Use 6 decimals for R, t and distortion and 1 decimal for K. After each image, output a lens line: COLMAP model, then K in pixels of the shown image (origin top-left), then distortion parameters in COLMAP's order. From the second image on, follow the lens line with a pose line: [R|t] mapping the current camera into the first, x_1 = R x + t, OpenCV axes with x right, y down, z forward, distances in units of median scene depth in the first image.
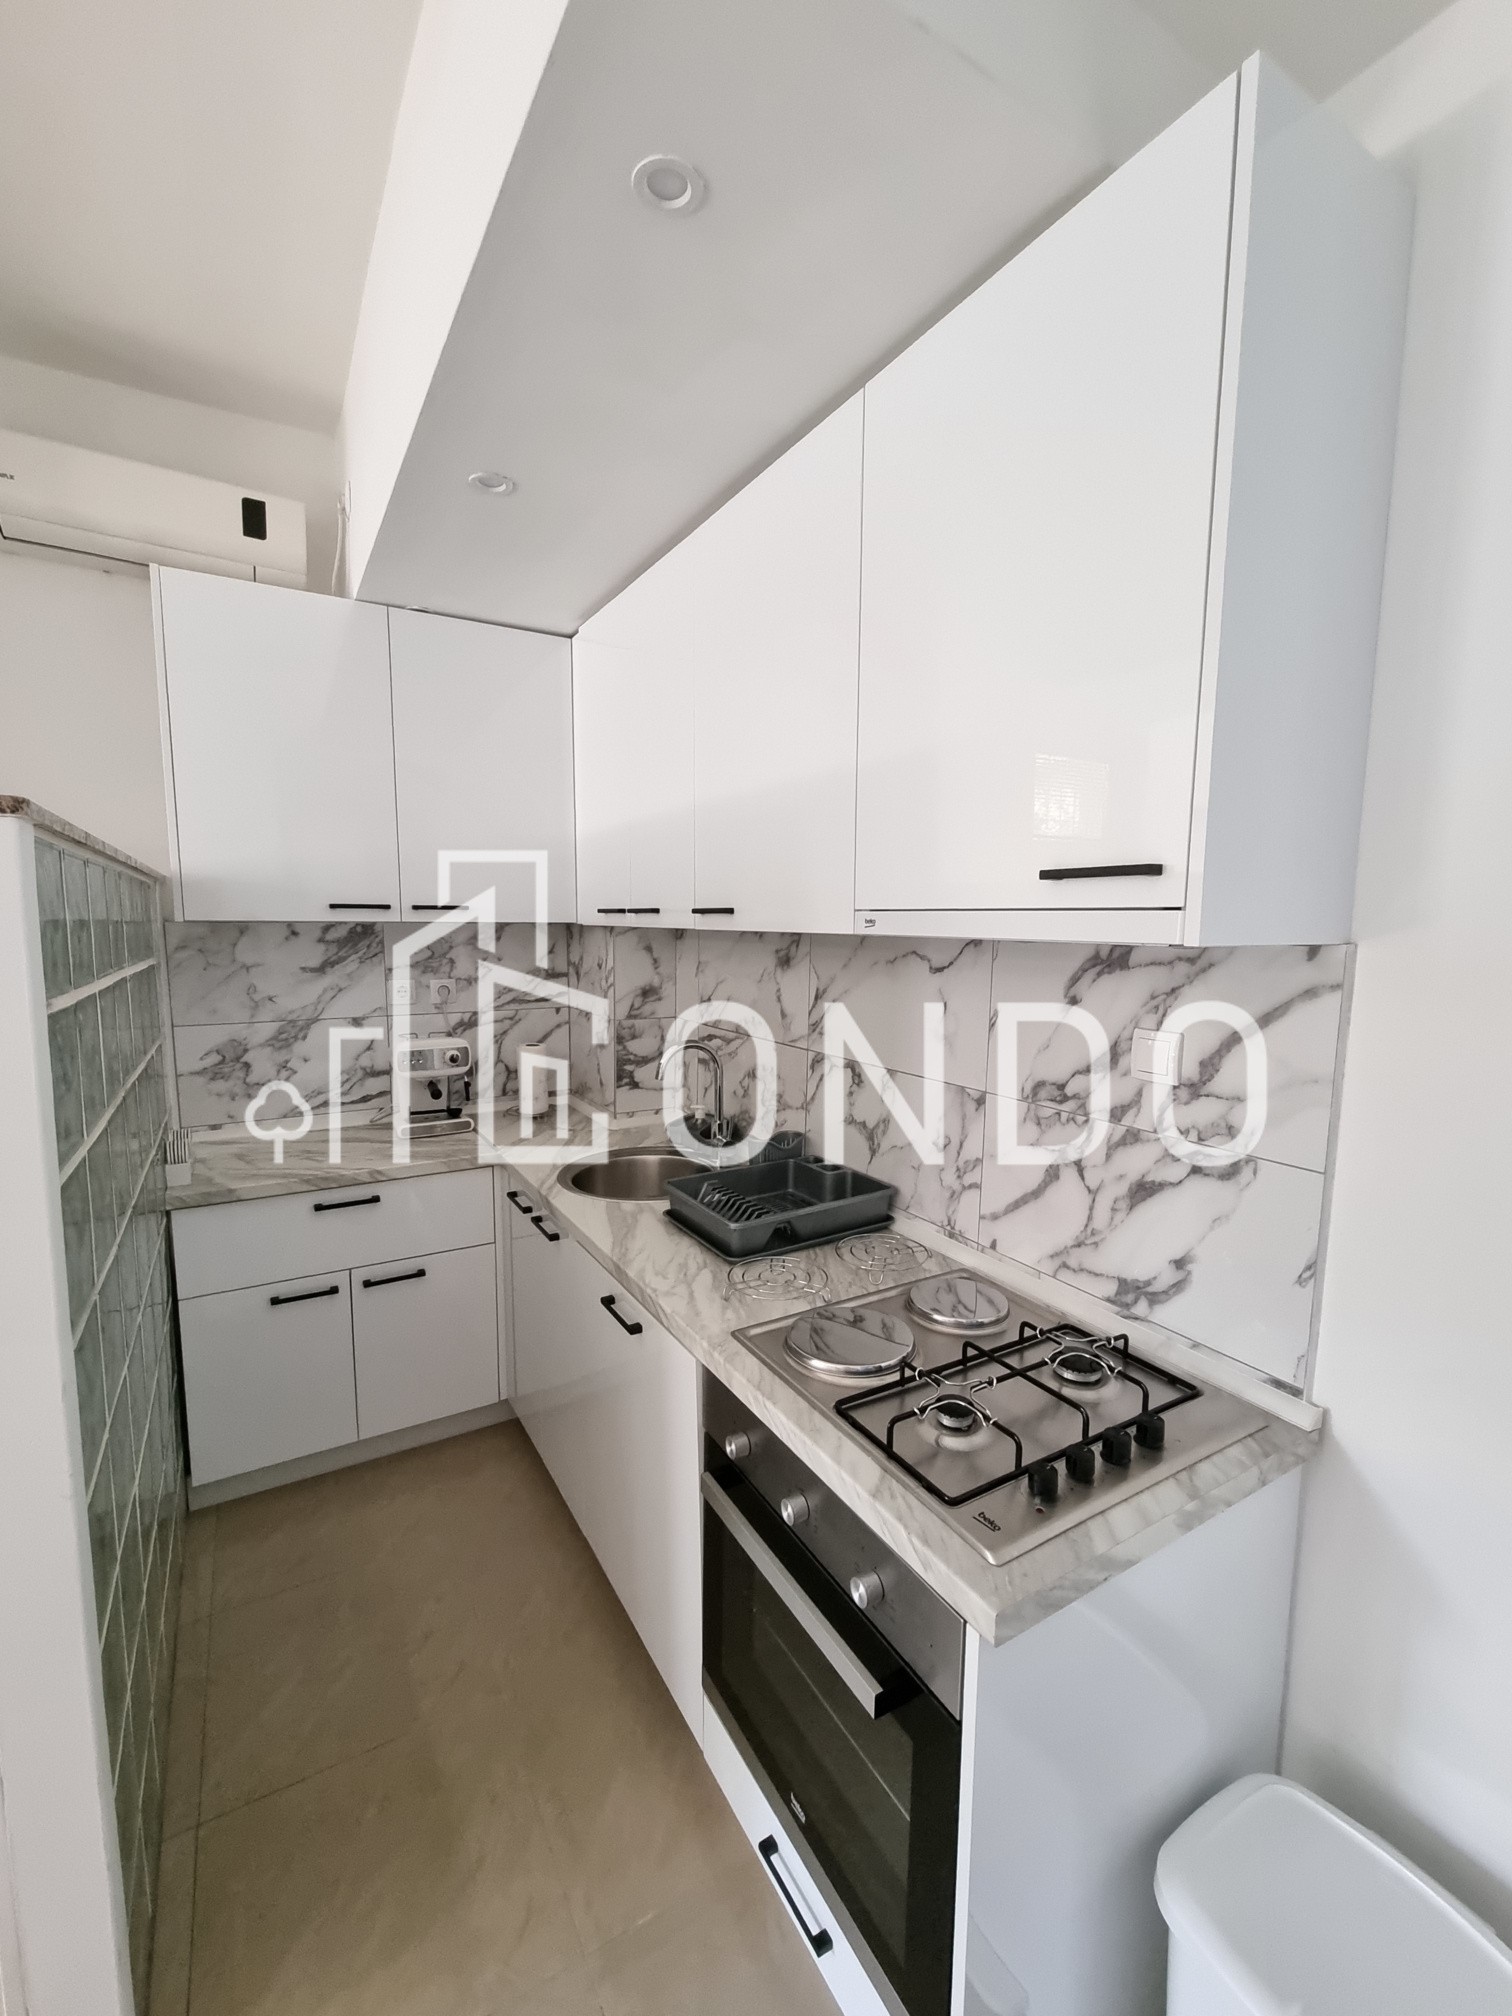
lens RADIAL K [[832.5, 0, 772.7], [0, 832.5, 1016.8], [0, 0, 1]] dist [-0.000321, -0.002576]
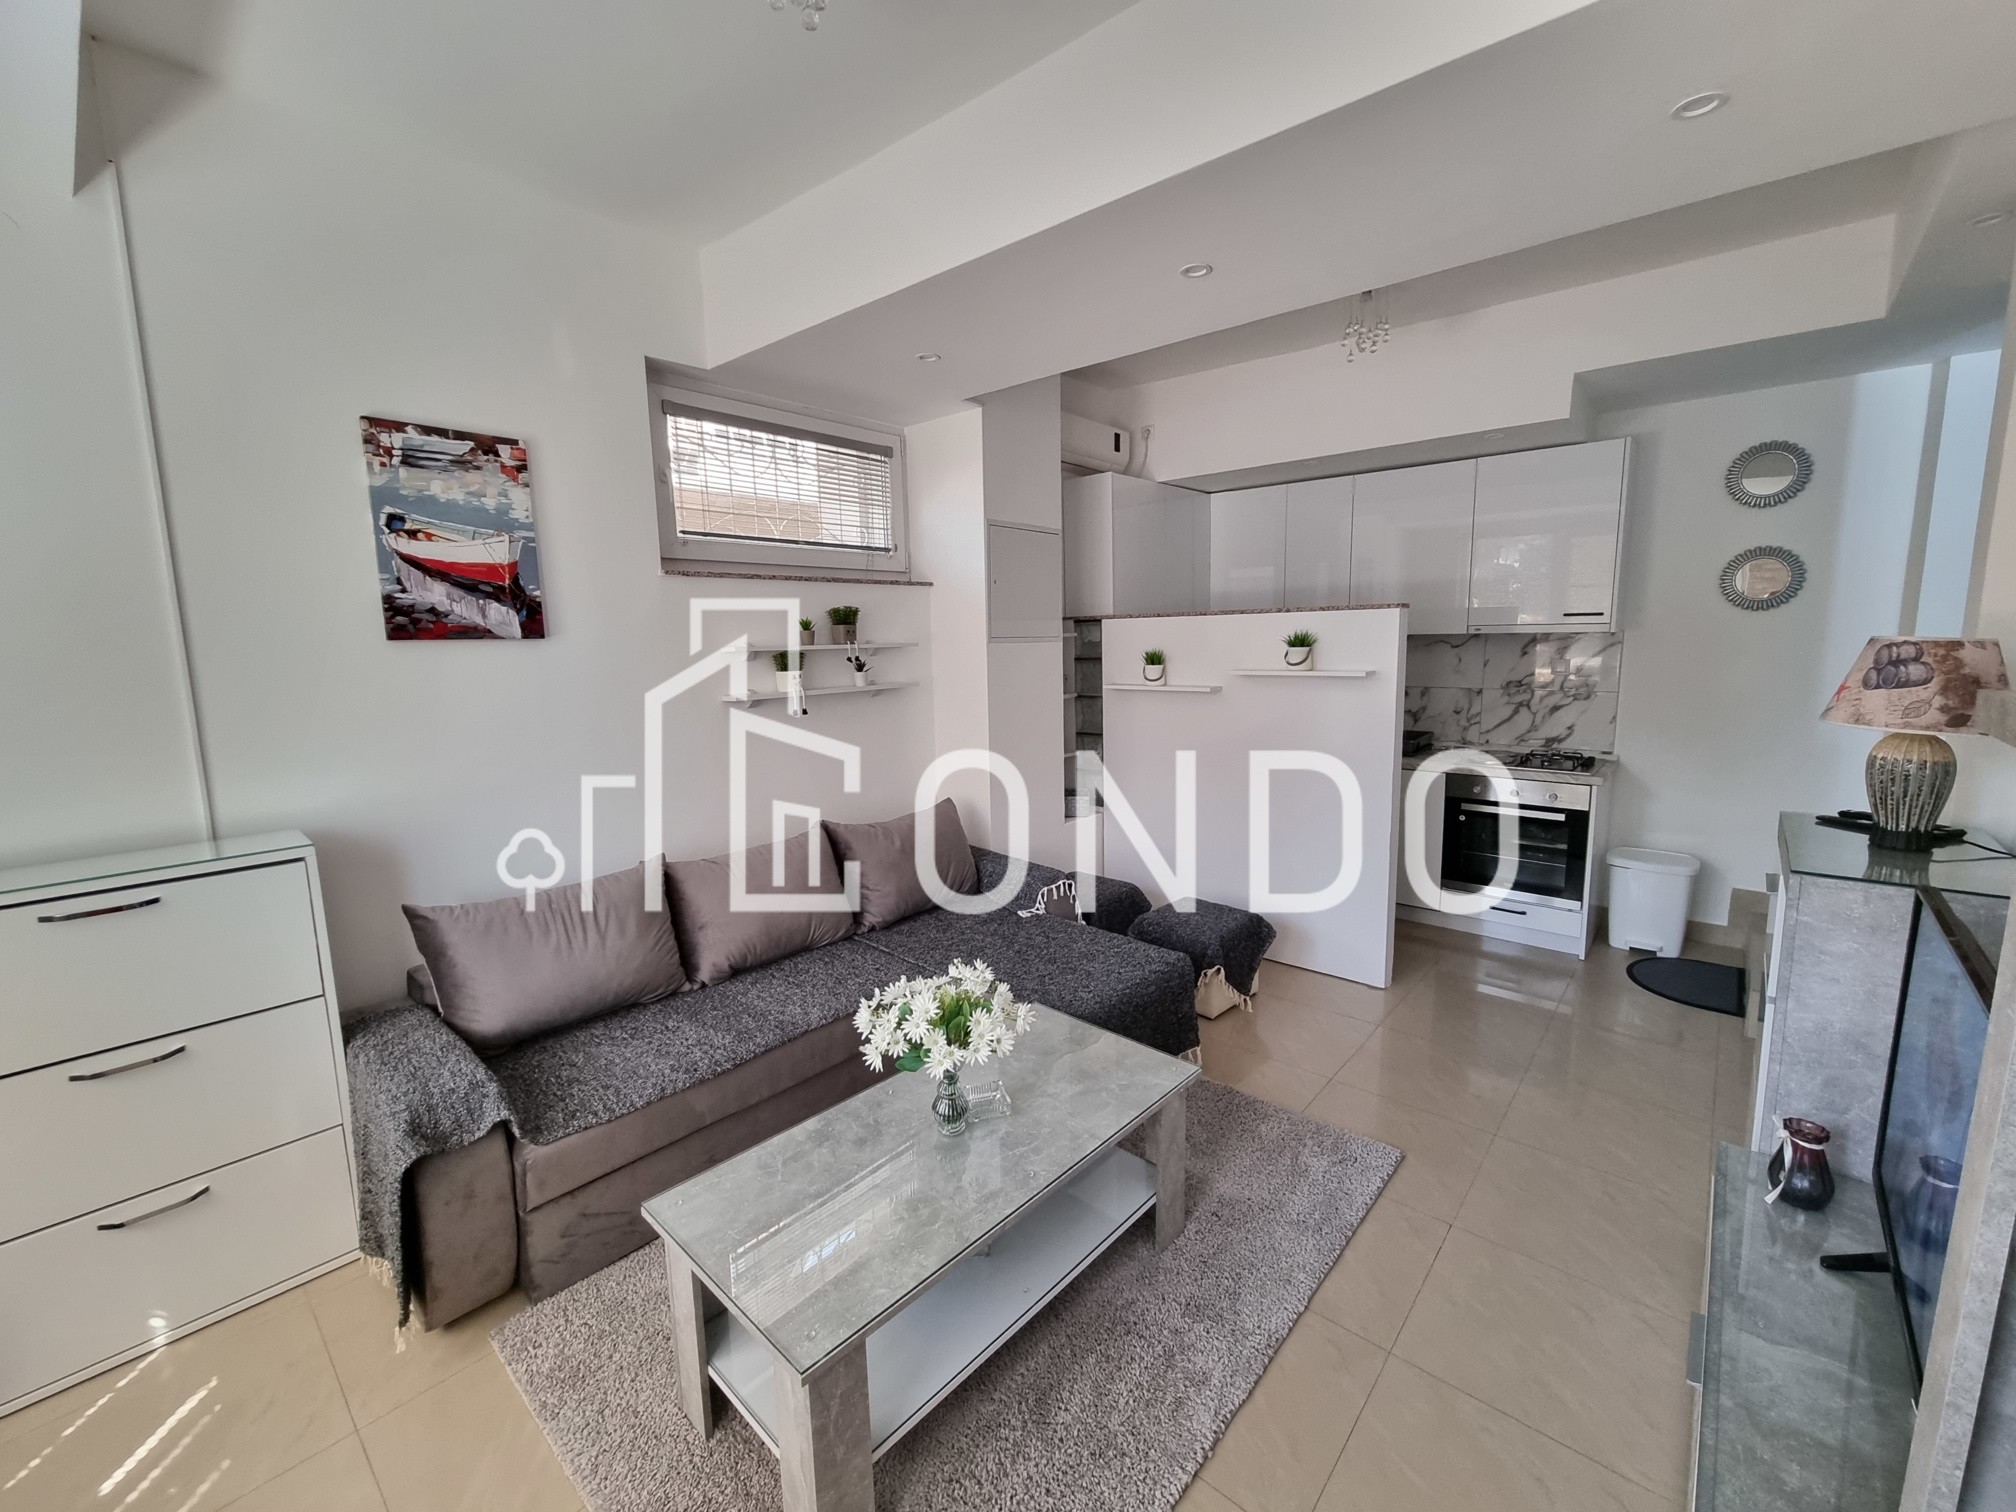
lens RADIAL K [[832.5, 0, 1018.9], [0, 832.5, 751.4], [0, 0, 1]] dist [-0.000321, -0.002576]
pose [[0.955973, -0.073863, 0.284008, -2.431813], [0.065138, 0.997072, 0.040055, 0.103759], [-0.286135, -0.019792, 0.957985, -1.485321]]
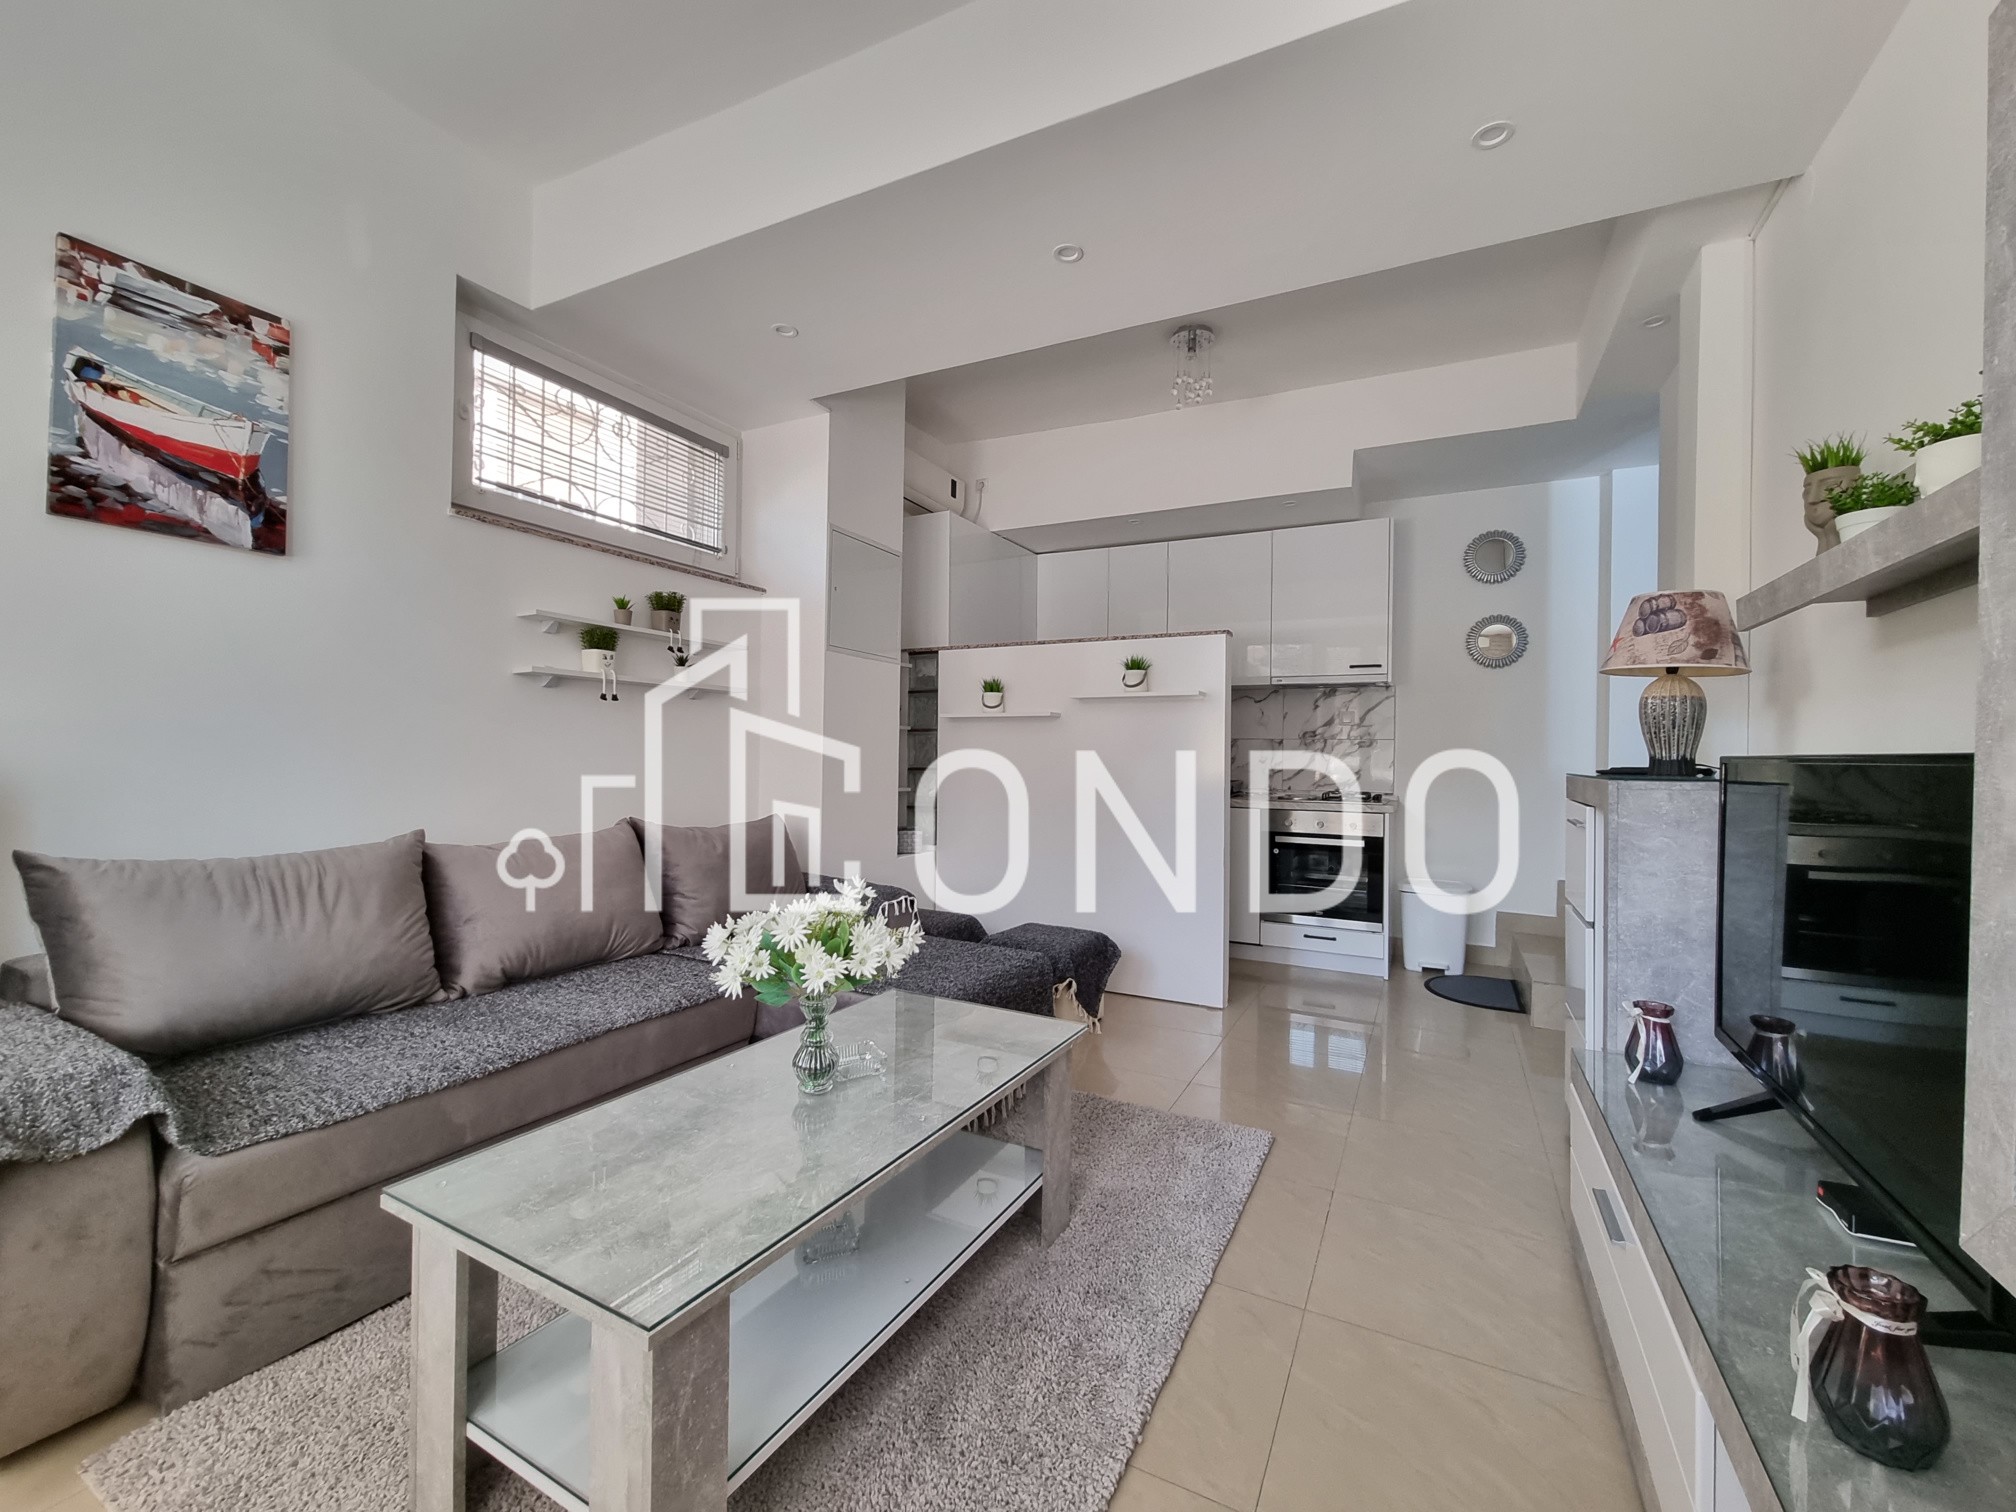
lens RADIAL K [[832.5, 0, 1025.4], [0, 832.5, 746.6], [0, 0, 1]] dist [-0.000321, -0.002576]
pose [[0.854325, 0.002565, 0.519732, -2.536798], [0.055277, 0.993868, -0.095768, 0.423369], [-0.516791, 0.110546, 0.848945, -1.315463]]
